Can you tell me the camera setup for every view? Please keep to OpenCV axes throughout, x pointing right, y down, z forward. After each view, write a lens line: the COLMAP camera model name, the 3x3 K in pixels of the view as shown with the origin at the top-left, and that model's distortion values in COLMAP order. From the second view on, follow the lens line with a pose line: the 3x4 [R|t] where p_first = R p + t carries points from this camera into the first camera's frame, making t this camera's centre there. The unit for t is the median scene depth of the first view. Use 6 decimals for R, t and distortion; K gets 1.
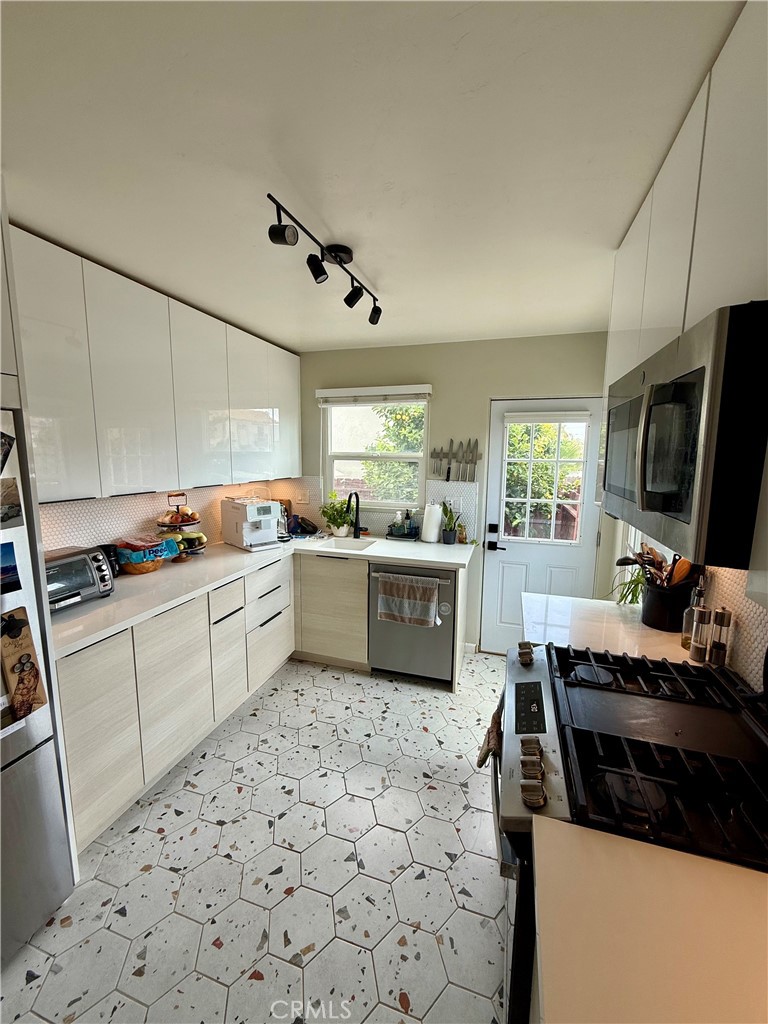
lens RADIAL K [[411.0, 0, 380.7], [0, 411.0, 512.7], [0, 0, 1]] dist [0.000569, -0.000114]
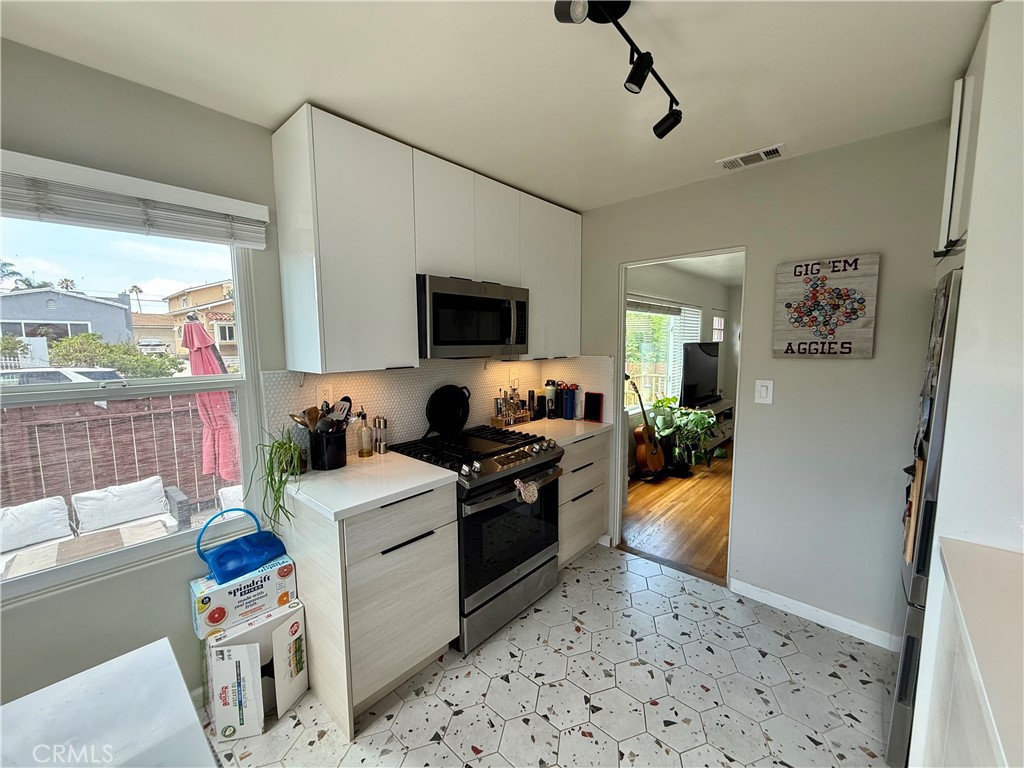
lens RADIAL K [[411.0, 0, 509.4], [0, 411.0, 385.5], [0, 0, 1]] dist [0.000569, -0.000114]
pose [[-0.910654, -0.051179, 0.409988, -0.263681], [0.056889, 0.967316, 0.247111, -0.221246], [-0.409234, 0.248357, -0.877978, 1.833578]]
